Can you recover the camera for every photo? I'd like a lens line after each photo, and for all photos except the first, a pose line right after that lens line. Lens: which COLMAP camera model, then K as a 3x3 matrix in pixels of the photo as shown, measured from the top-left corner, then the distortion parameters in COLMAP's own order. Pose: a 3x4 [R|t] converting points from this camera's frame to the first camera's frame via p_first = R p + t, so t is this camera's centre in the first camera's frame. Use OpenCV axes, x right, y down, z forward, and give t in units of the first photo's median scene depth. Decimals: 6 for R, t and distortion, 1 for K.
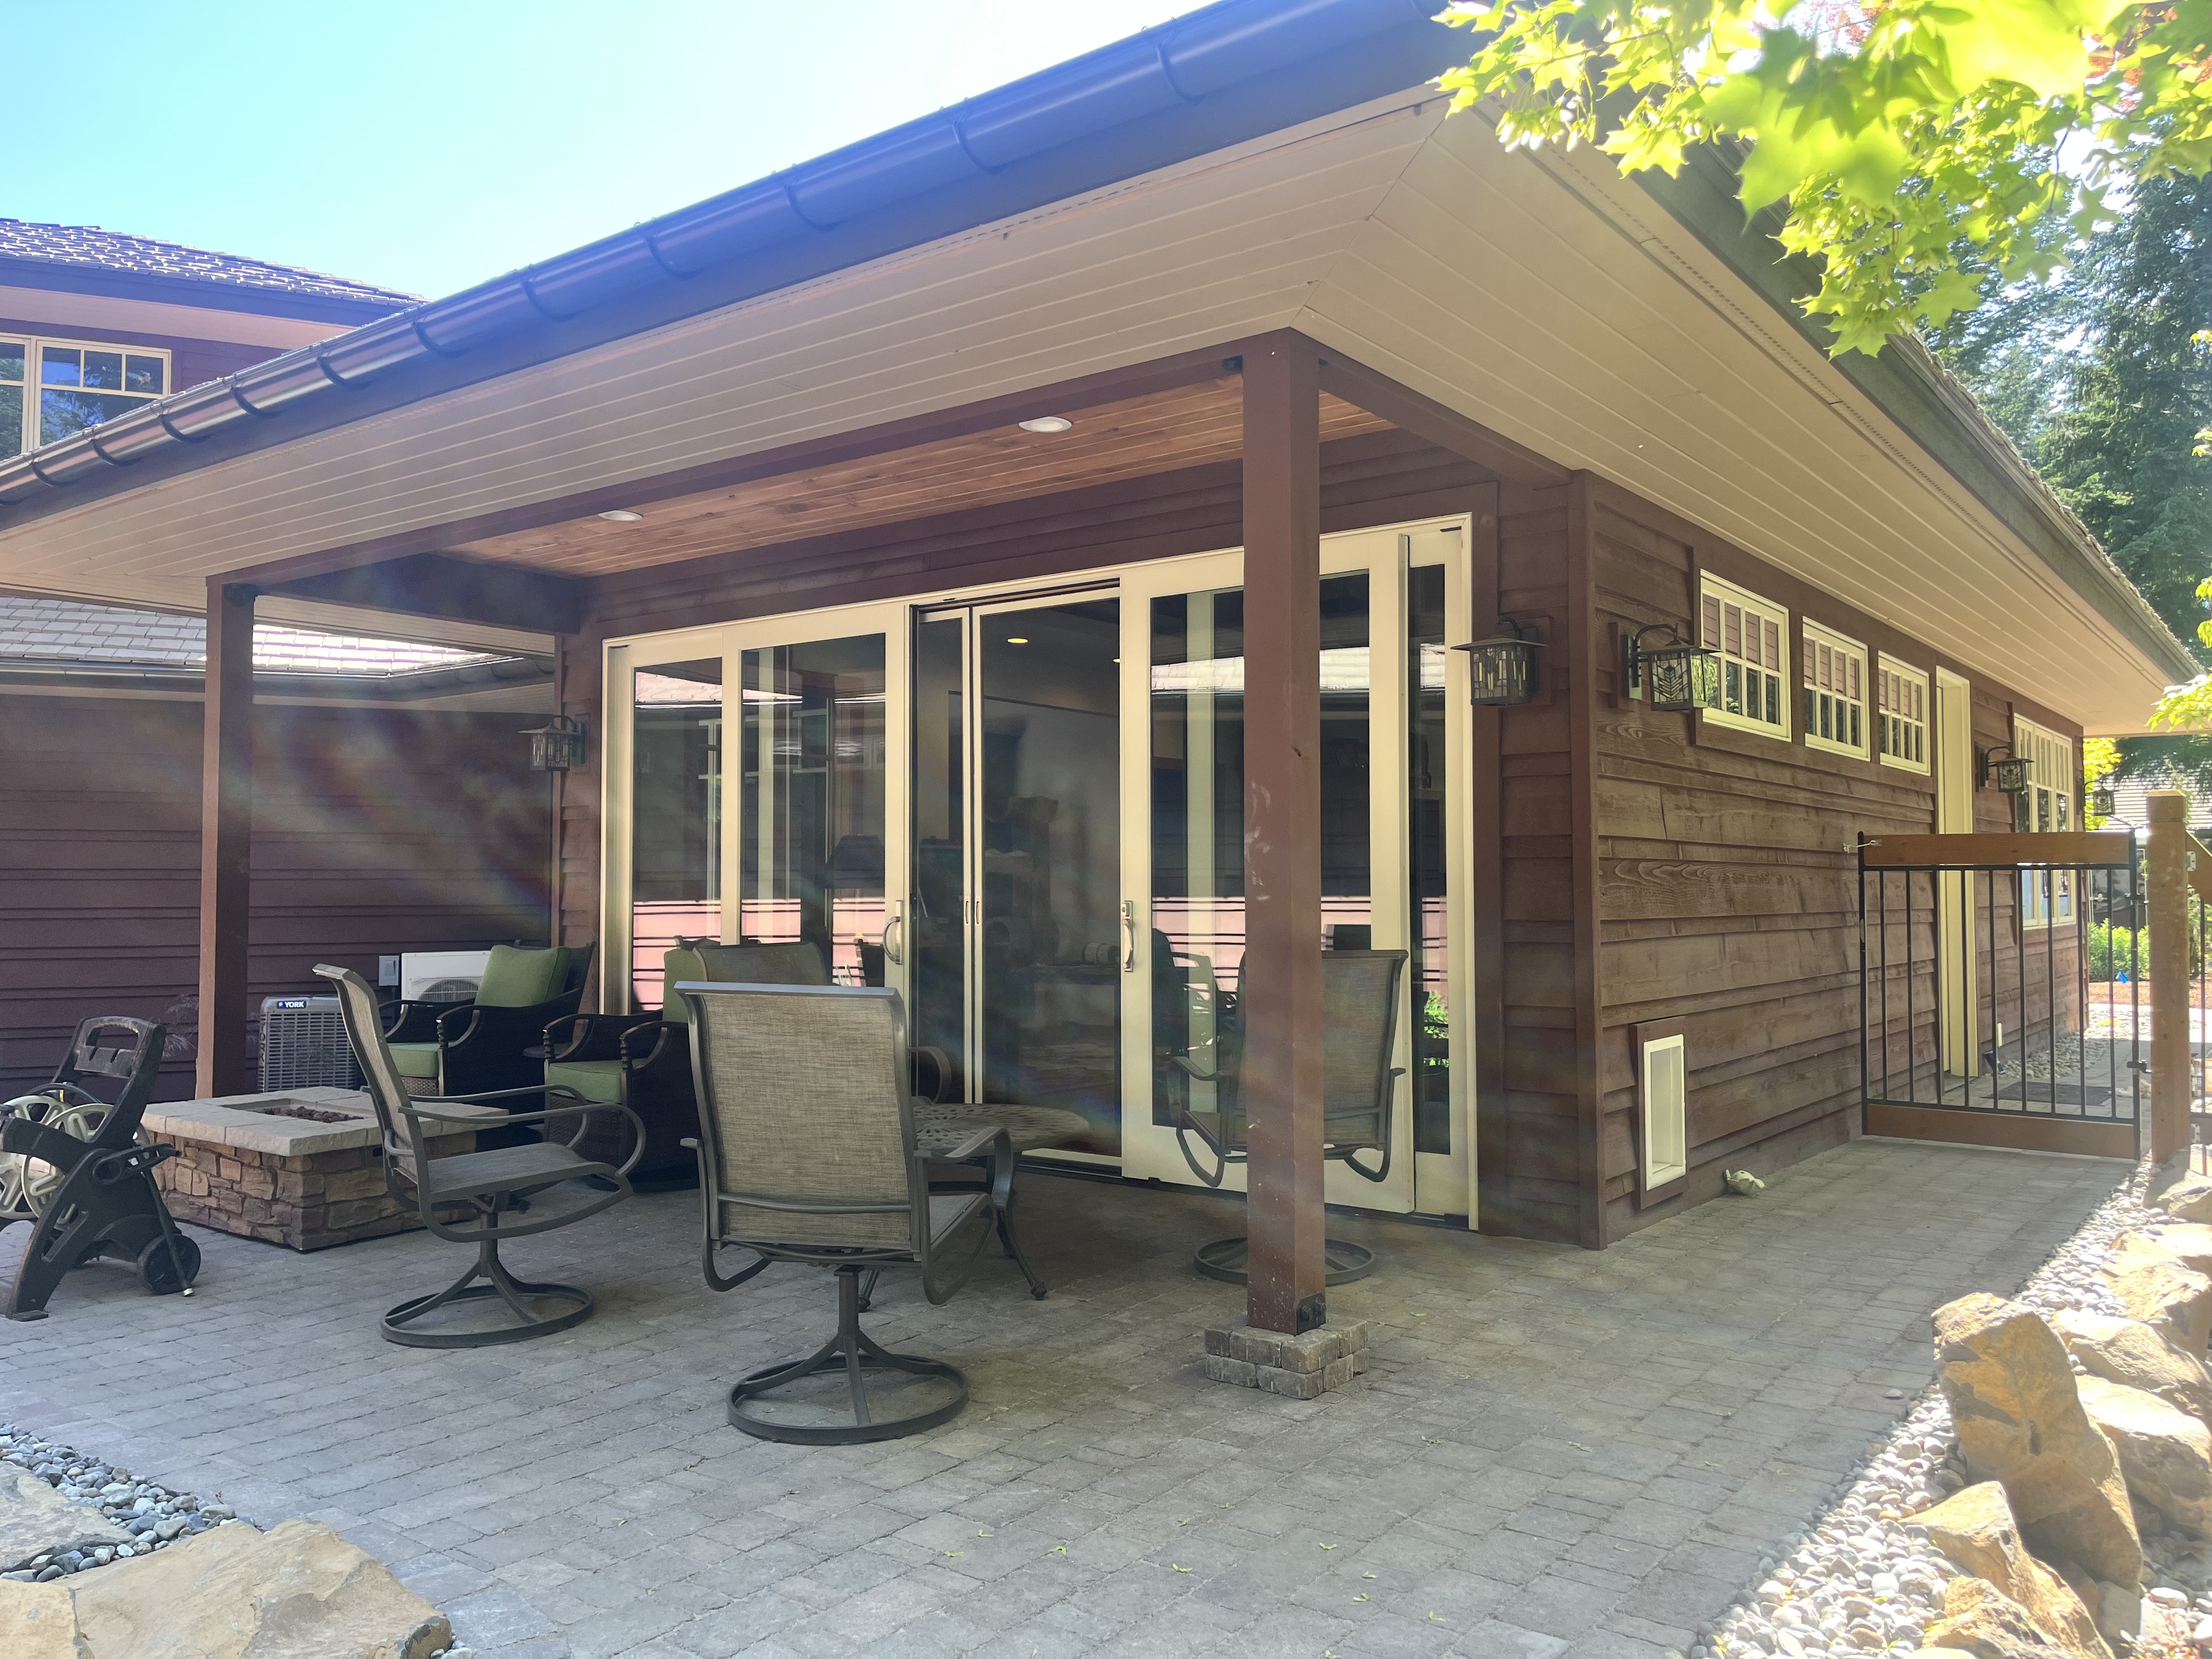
lens RADIAL K [[1681.5, 0, 1105.8], [0, 1681.5, 813.7], [0, 0, 1]] dist [0.055438, -0.058978]
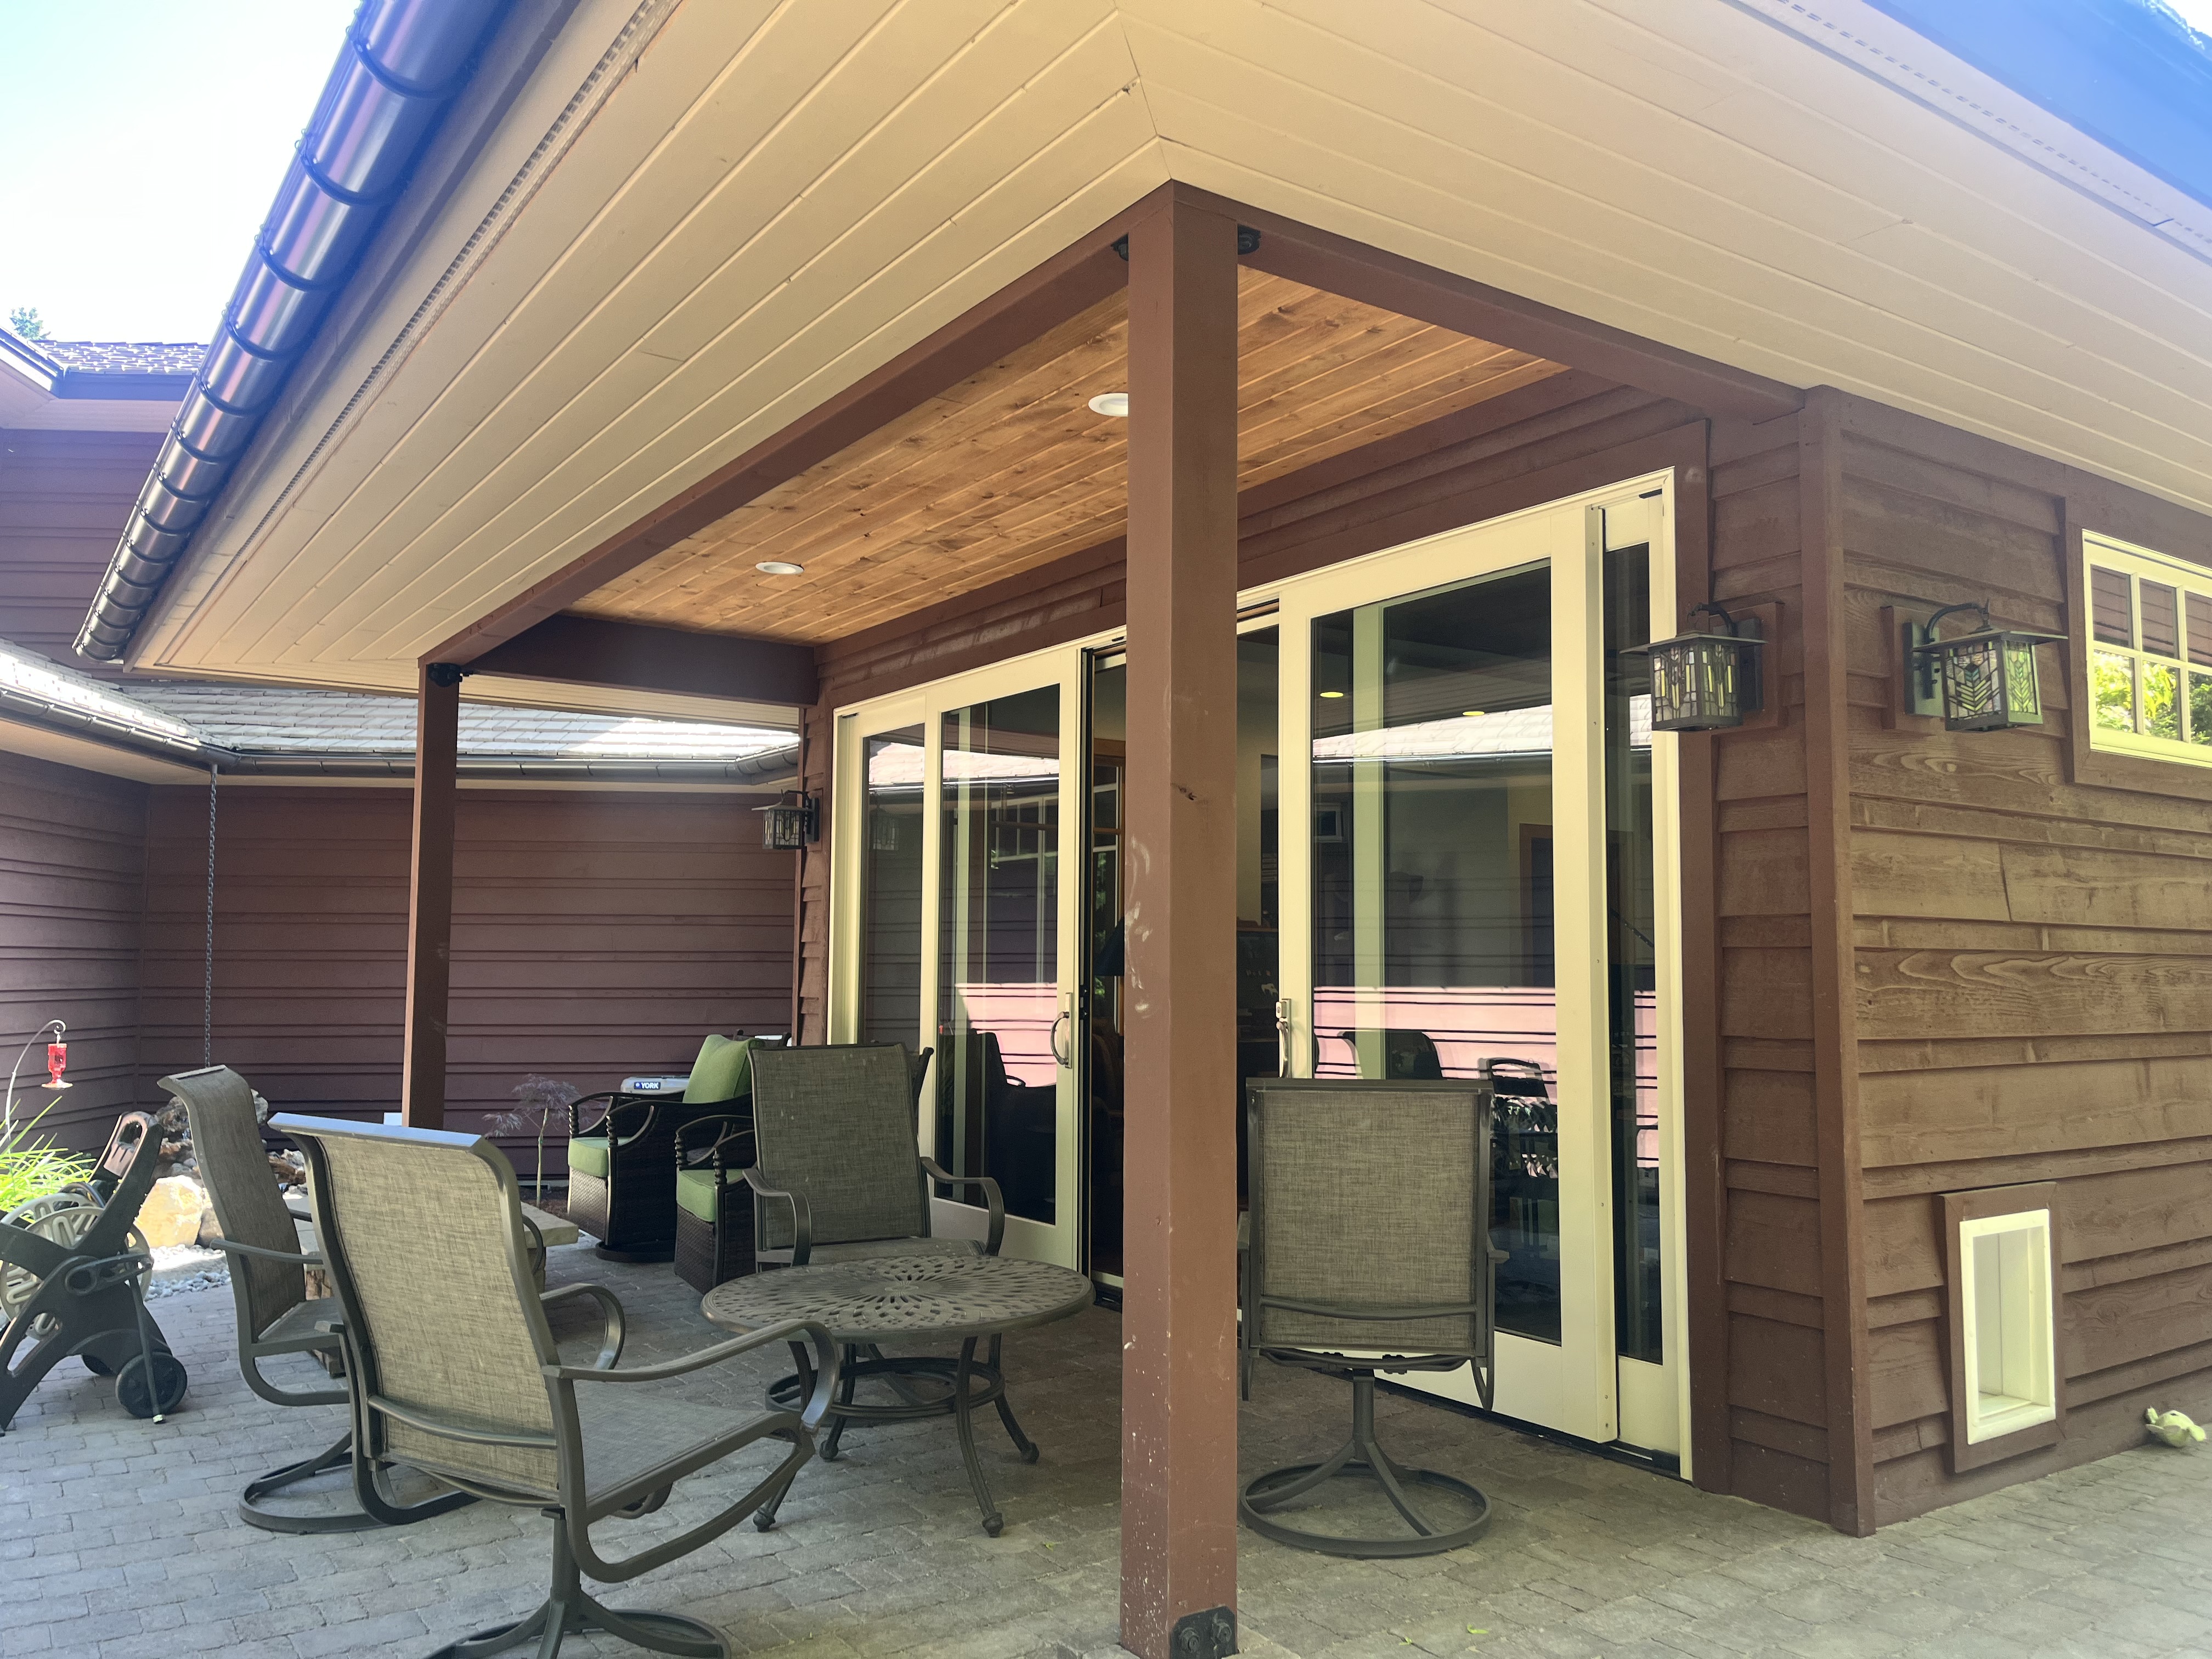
lens RADIAL K [[1681.5, 0, 1112.5], [0, 1681.5, 839.5], [0, 0, 1]] dist [0.055438, -0.058978]
pose [[0.950416, -0.016840, -0.310526, 0.209430], [0.006637, 0.999404, -0.033885, 0.003359], [0.310911, 0.030144, 0.949961, 0.243702]]
